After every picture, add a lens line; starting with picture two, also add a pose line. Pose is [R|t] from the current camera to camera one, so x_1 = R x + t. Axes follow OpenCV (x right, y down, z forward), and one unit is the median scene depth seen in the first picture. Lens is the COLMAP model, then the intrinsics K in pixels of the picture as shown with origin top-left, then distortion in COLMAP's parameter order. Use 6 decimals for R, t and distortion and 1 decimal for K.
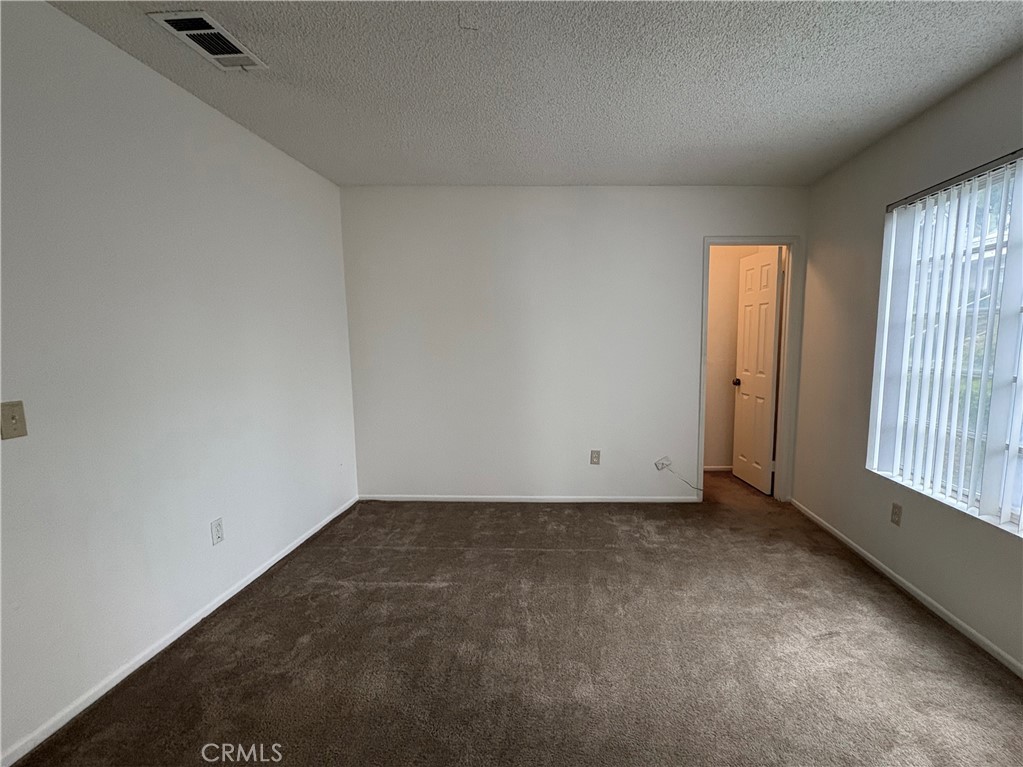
lens RADIAL K [[413.1, 0, 513.7], [0, 413.1, 386.0], [0, 0, 1]] dist [0.001796, 0.000129]
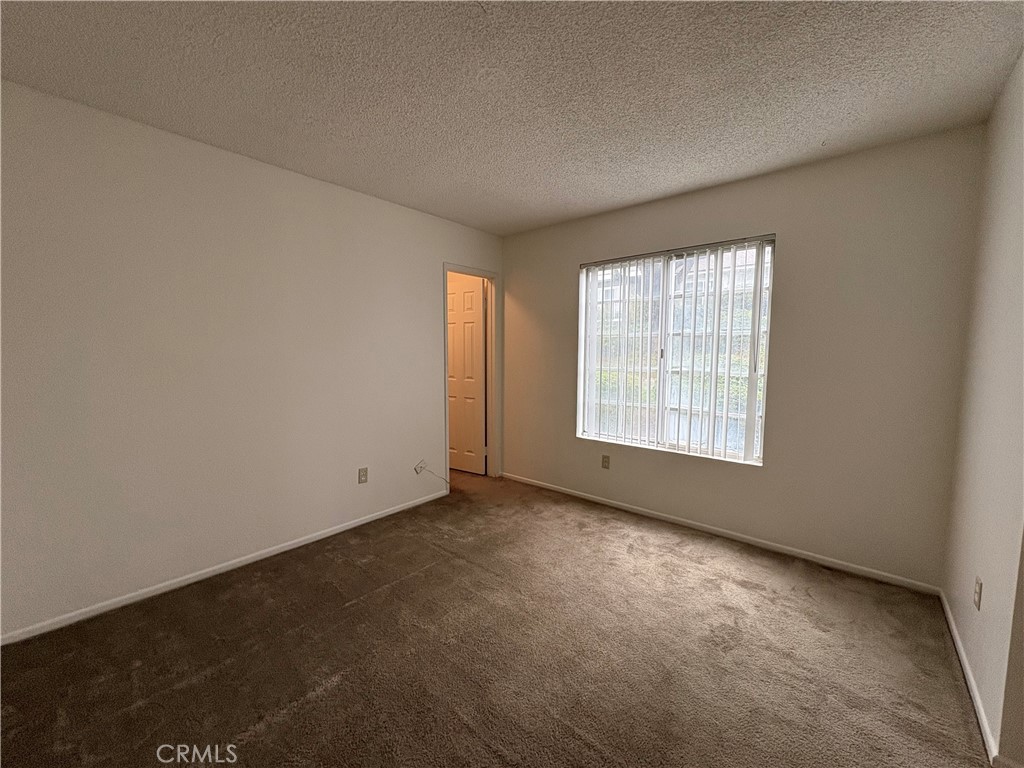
lens RADIAL K [[396.1, 0, 508.6], [0, 396.1, 379.4], [0, 0, 1]] dist [0.001580, 0.000270]
pose [[0.675410, -0.051869, 0.735616, -0.261263], [0.082254, 0.996598, -0.005251, -0.015280], [-0.732841, 0.064054, 0.677378, 0.147673]]
